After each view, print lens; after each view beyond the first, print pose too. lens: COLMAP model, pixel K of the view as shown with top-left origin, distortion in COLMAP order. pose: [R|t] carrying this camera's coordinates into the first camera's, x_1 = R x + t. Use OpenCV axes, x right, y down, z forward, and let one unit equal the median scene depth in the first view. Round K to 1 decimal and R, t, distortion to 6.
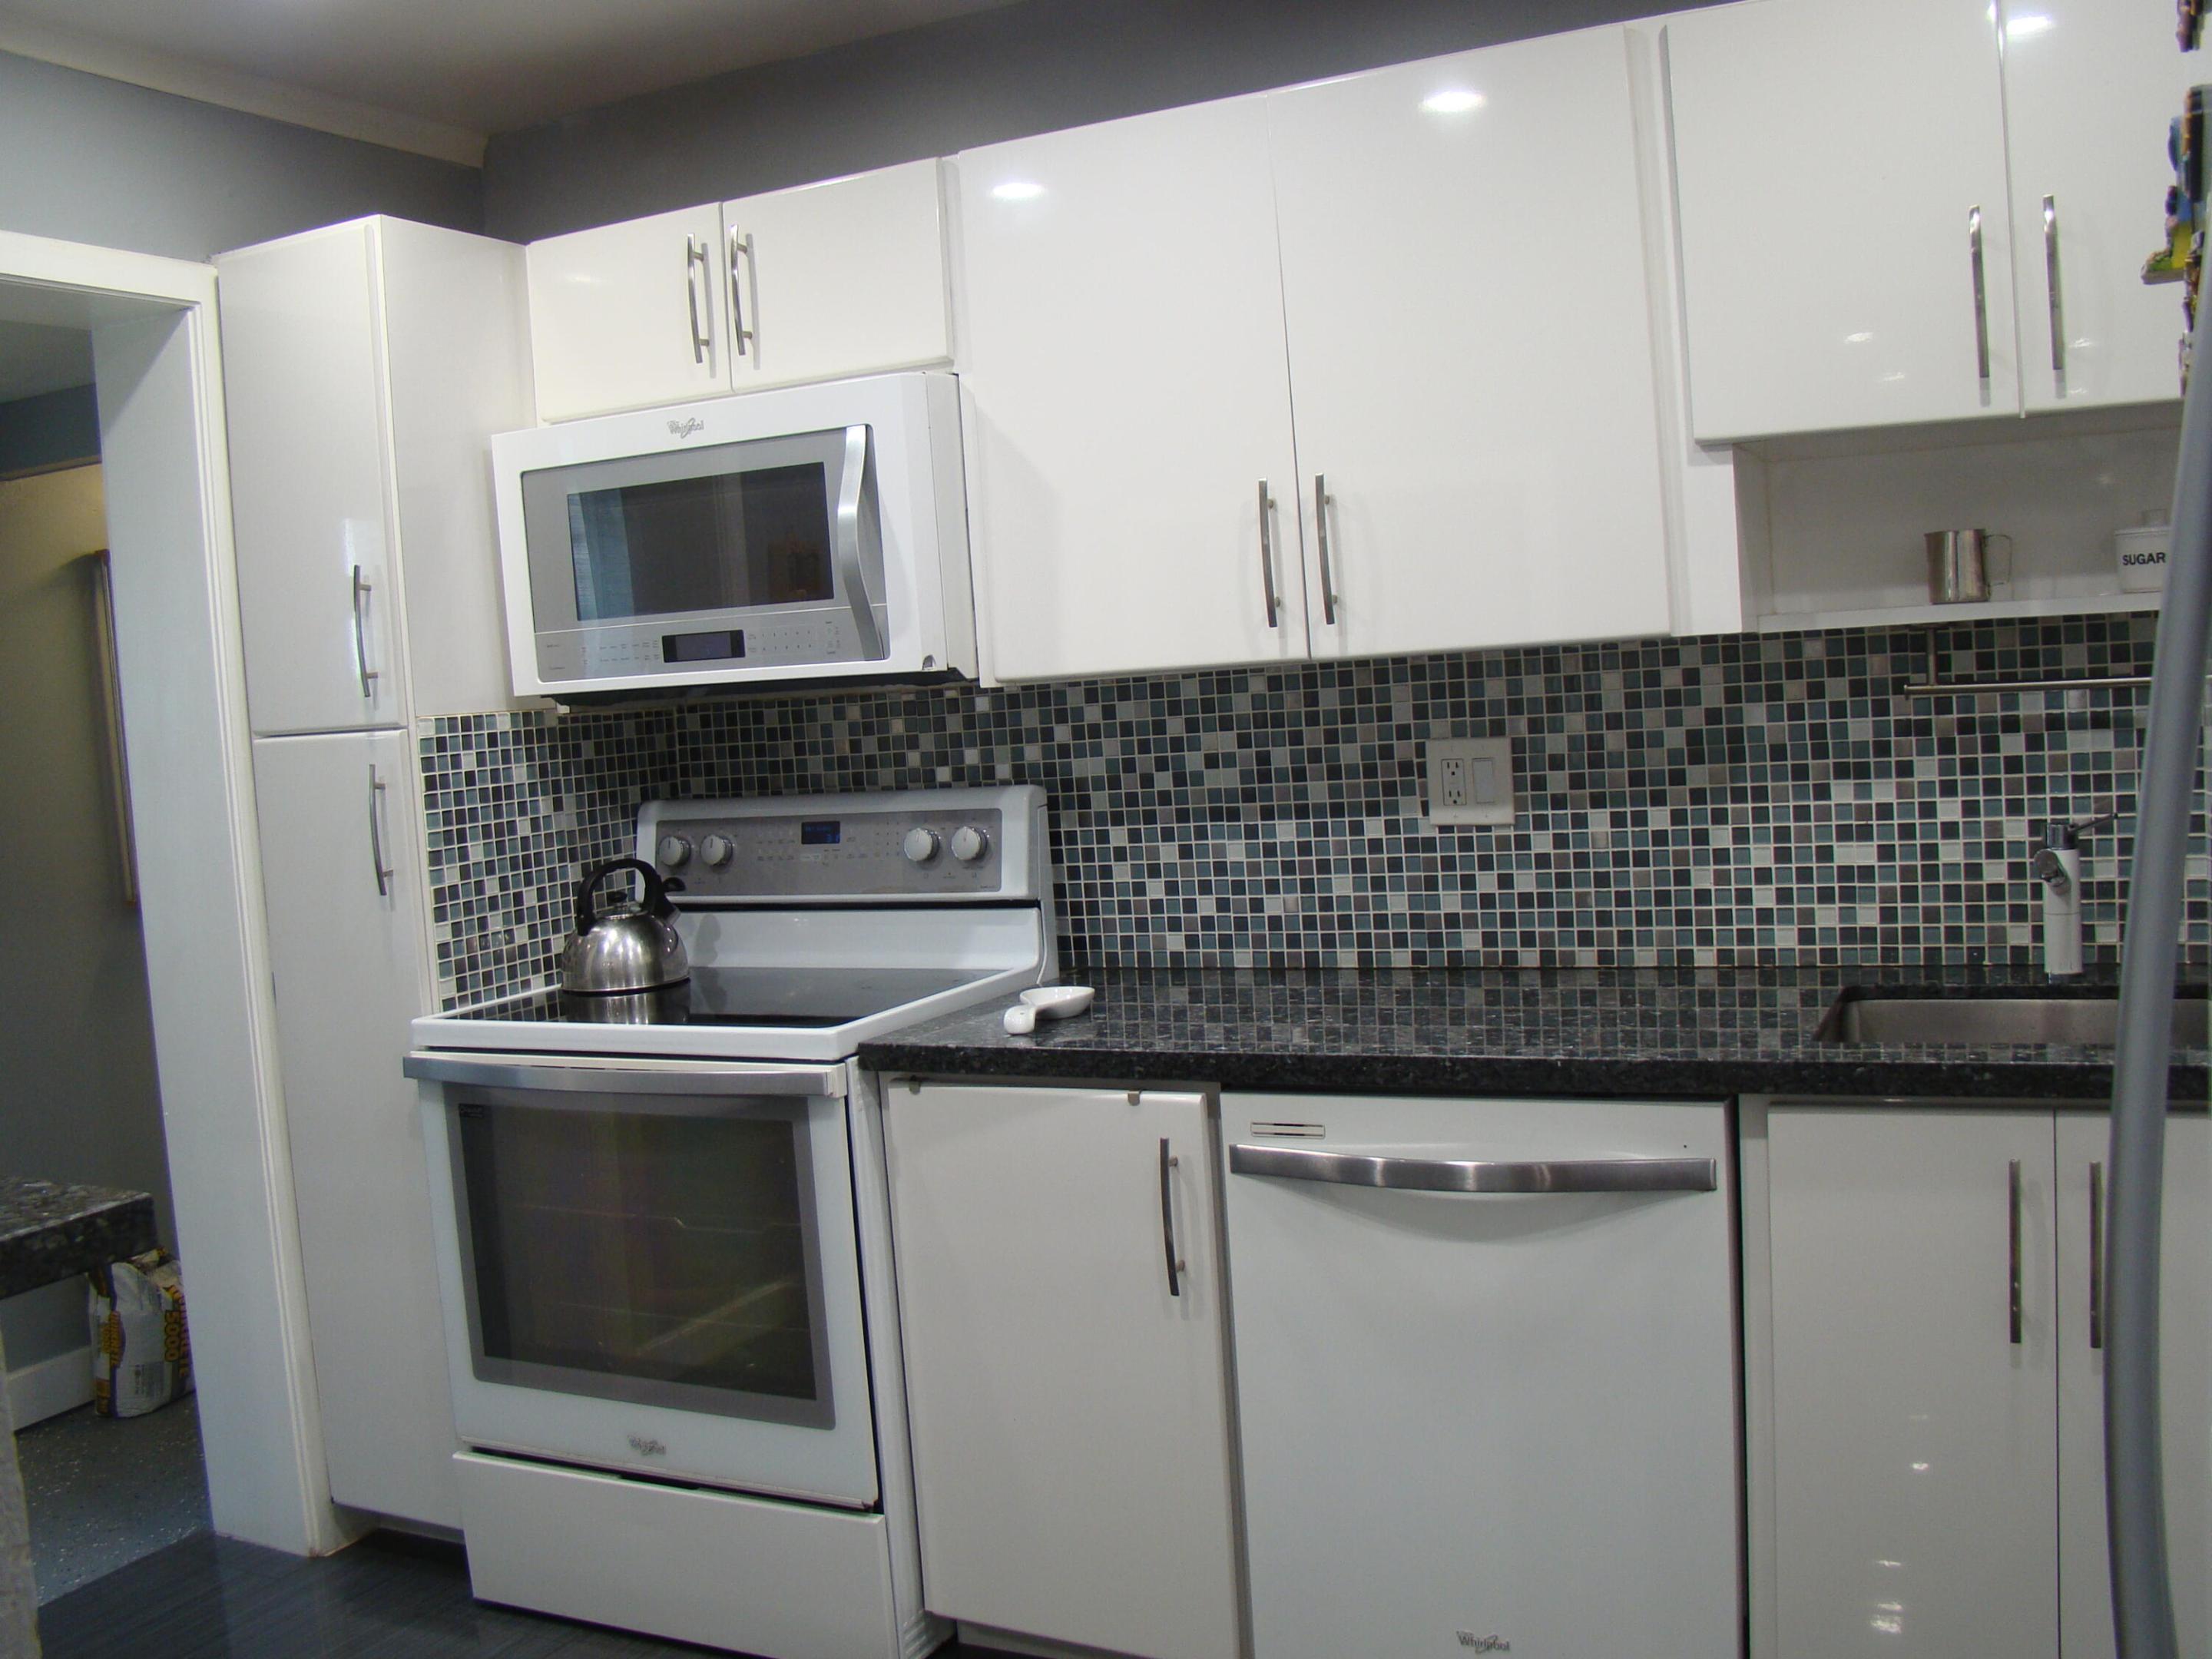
lens RADIAL K [[2030.5, 0, 1132.3], [0, 2030.5, 817.7], [0, 0, 1]] dist [-0.181513, 0.121466]
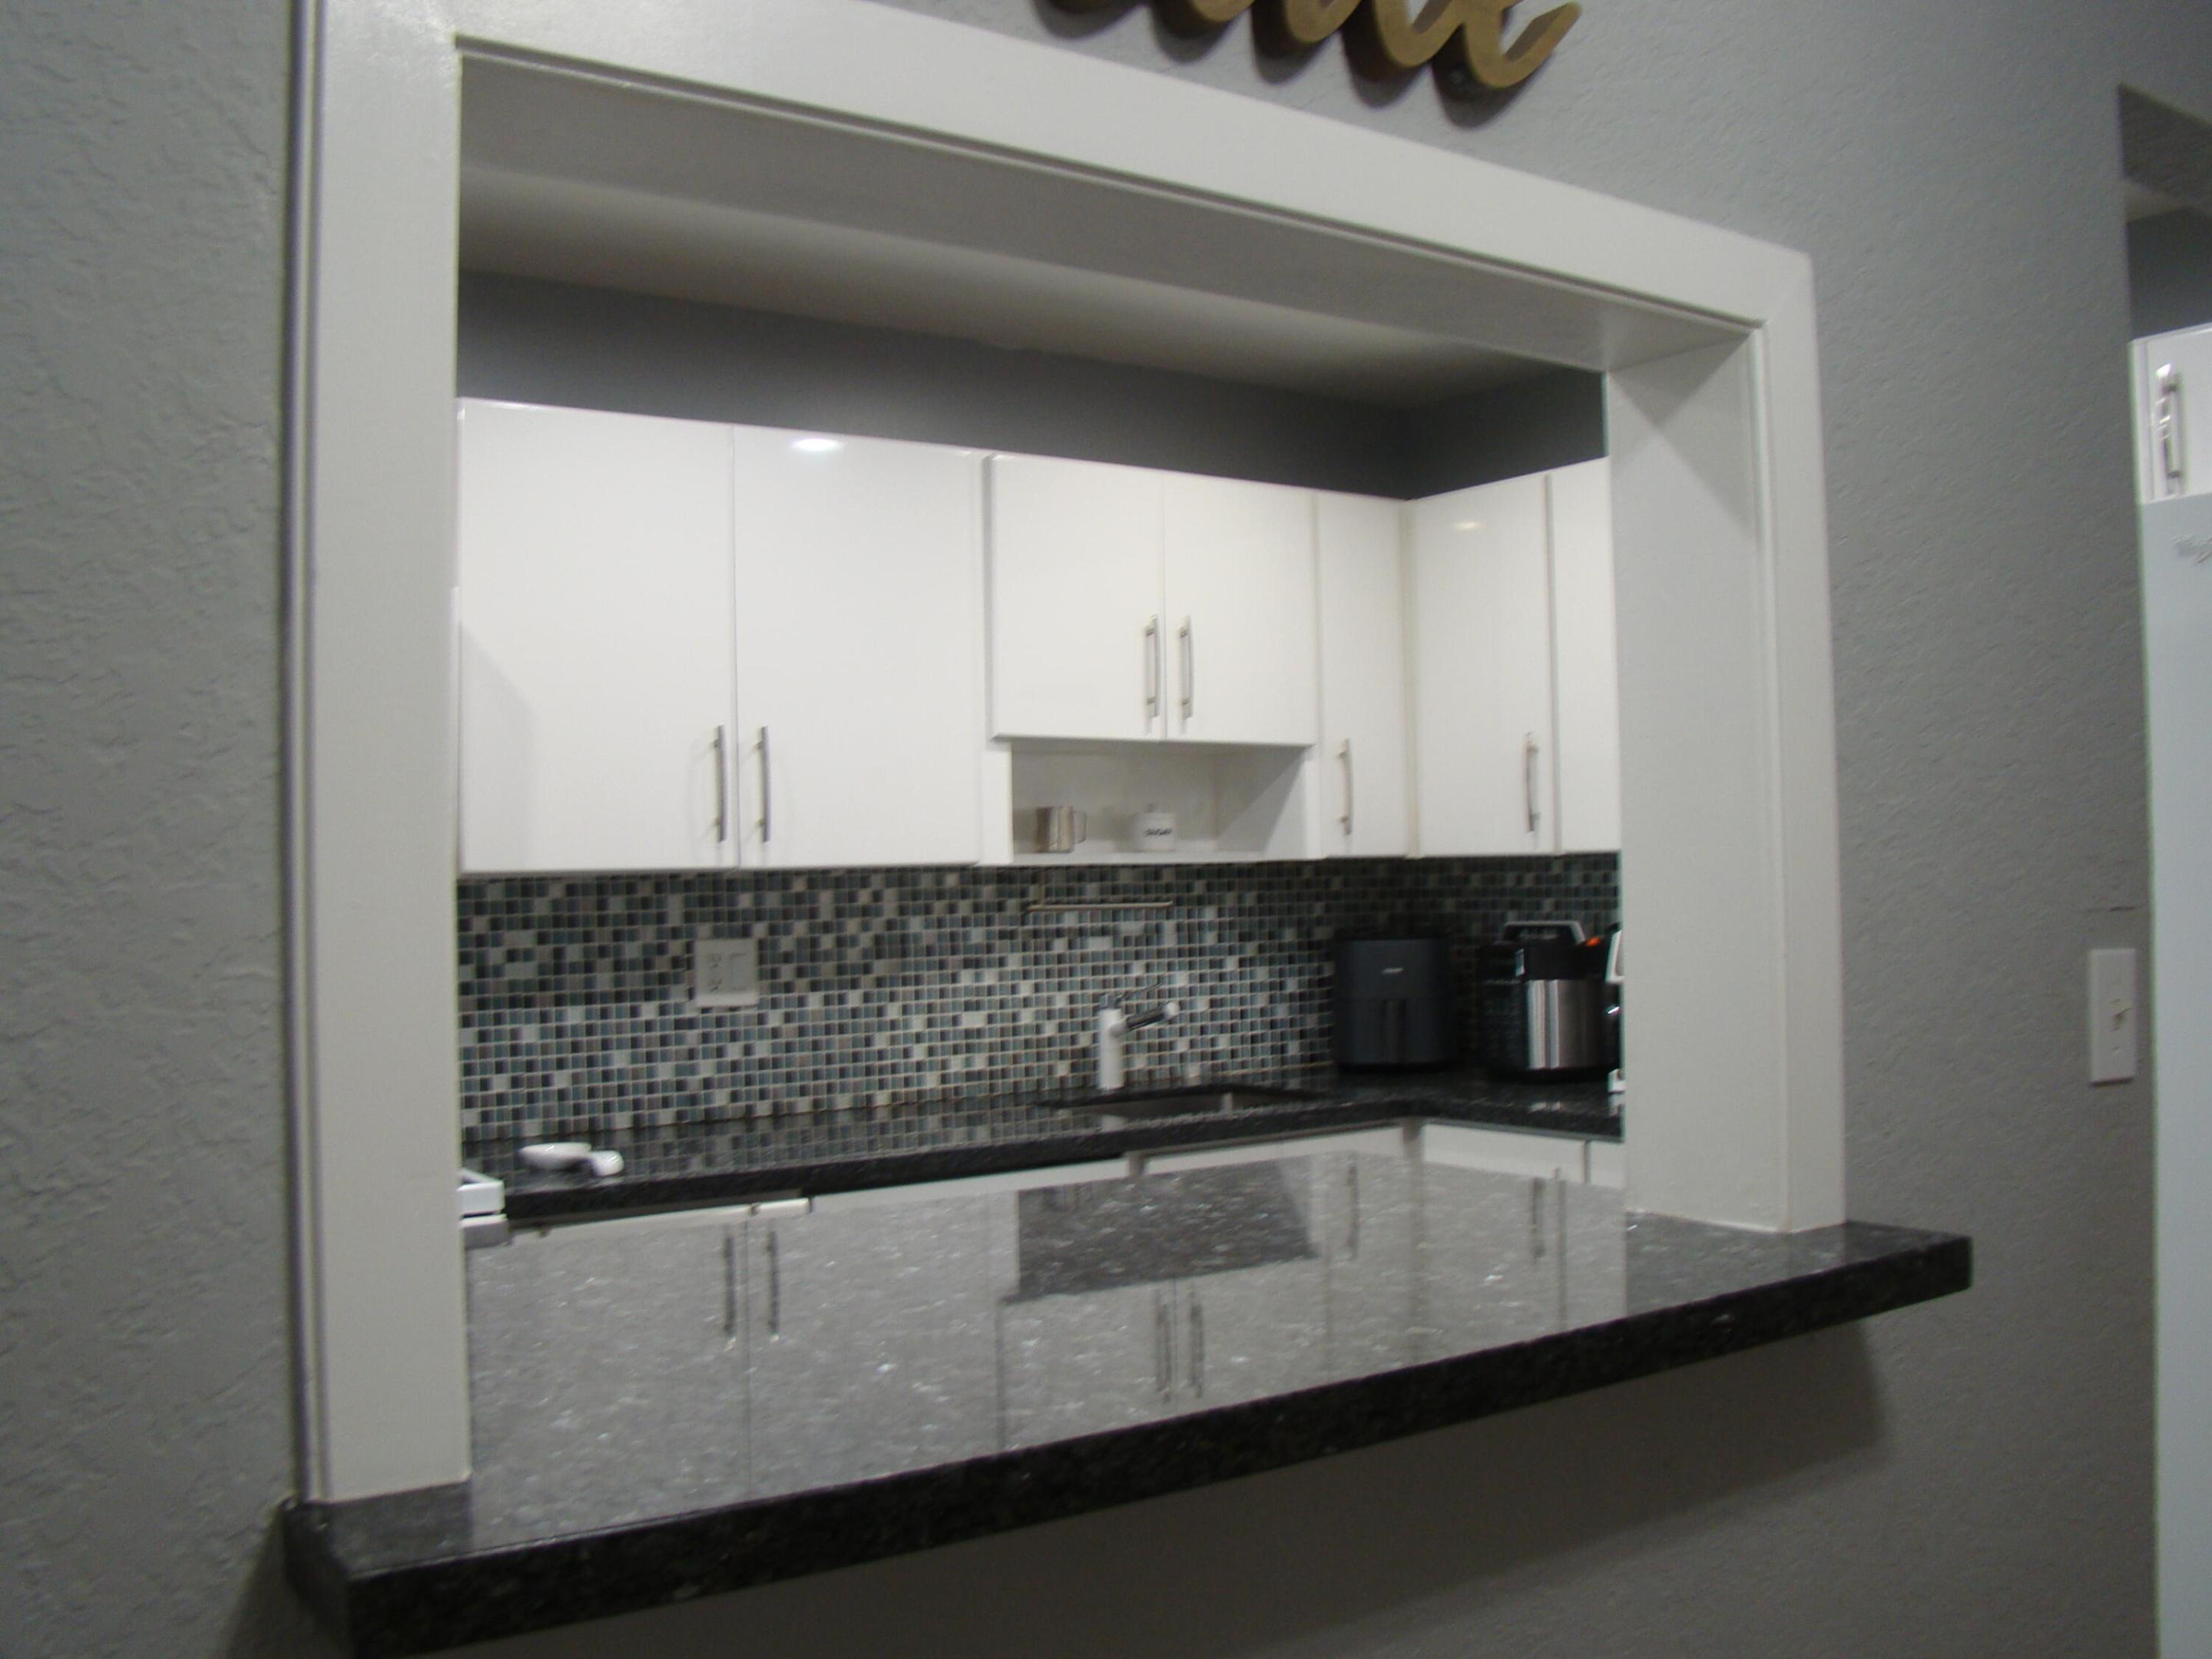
lens RADIAL K [[2030.5, 0, 1132.3], [0, 2030.5, 817.7], [0, 0, 1]] dist [-0.181513, 0.121466]
pose [[0.475050, 0.080602, 0.876259, -0.849149], [0.051997, 0.991485, -0.119390, 0.051241], [-0.878421, 0.102279, 0.466814, 0.170467]]
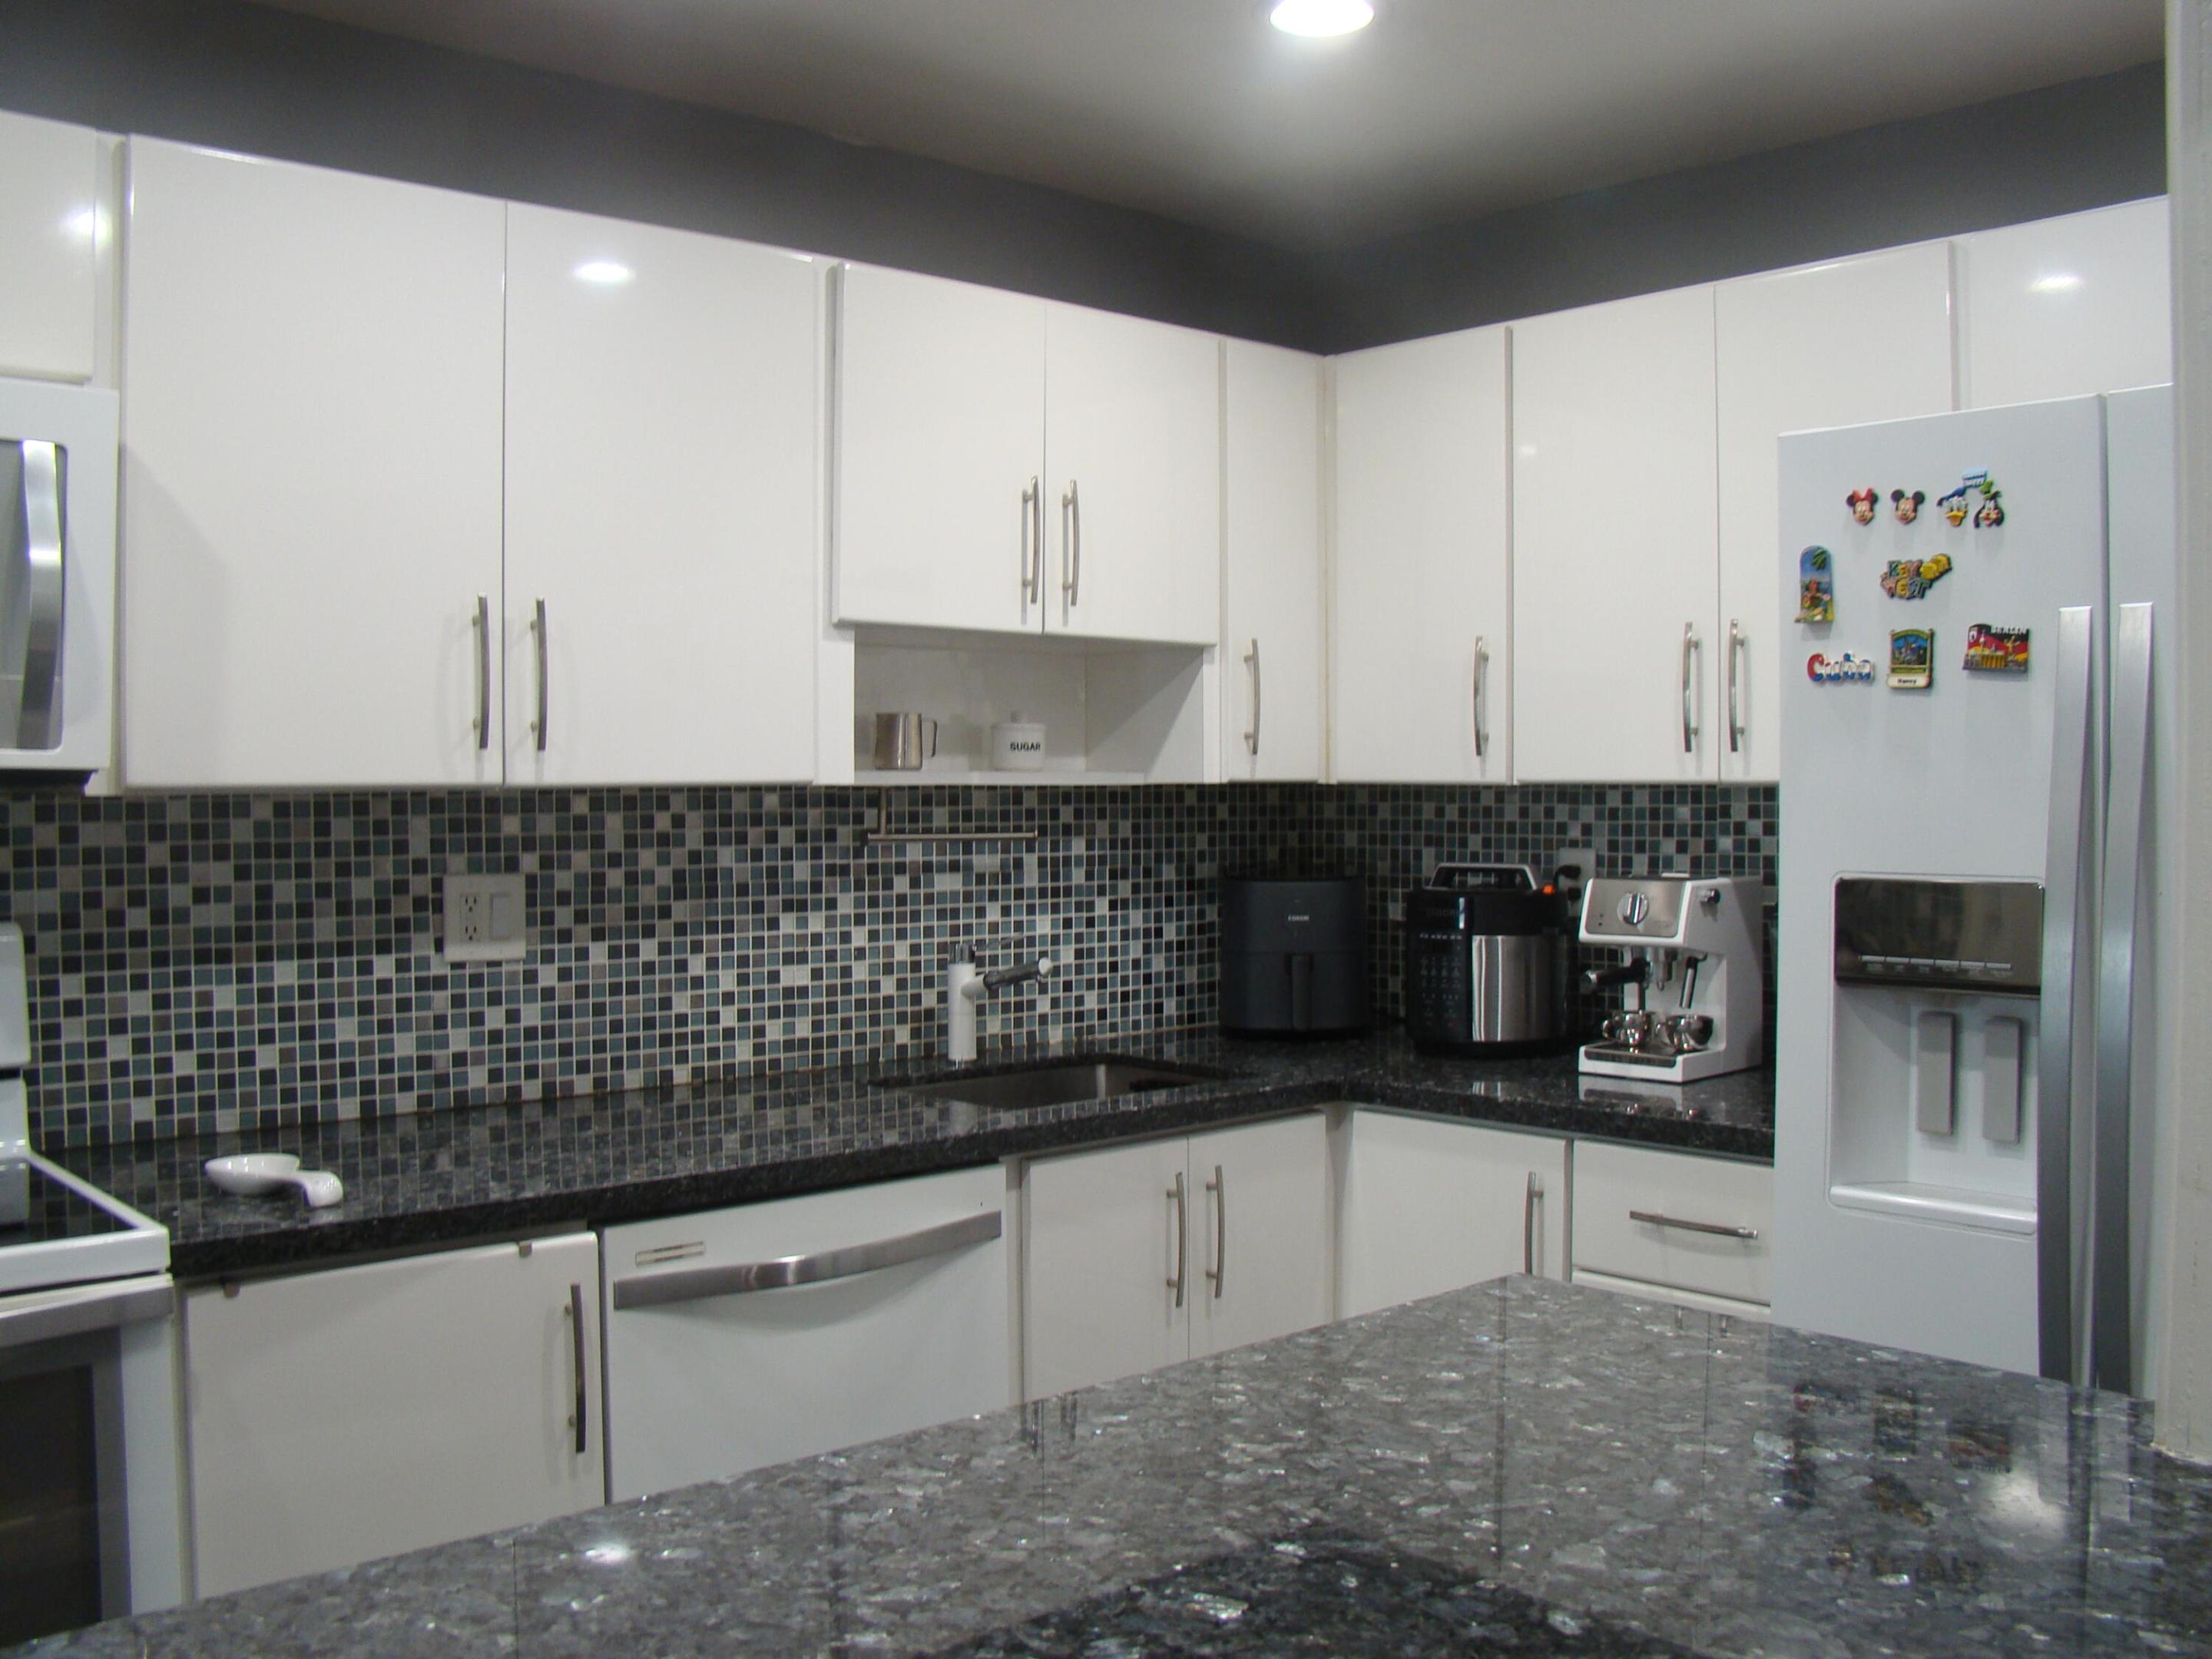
lens RADIAL K [[2030.5, 0, 1132.3], [0, 2030.5, 817.7], [0, 0, 1]] dist [-0.181513, 0.121466]
pose [[0.366626, 0.049675, 0.929041, -0.641596], [0.043298, 0.996581, -0.070373, 0.016476], [-0.929360, 0.066026, 0.363221, 0.347733]]
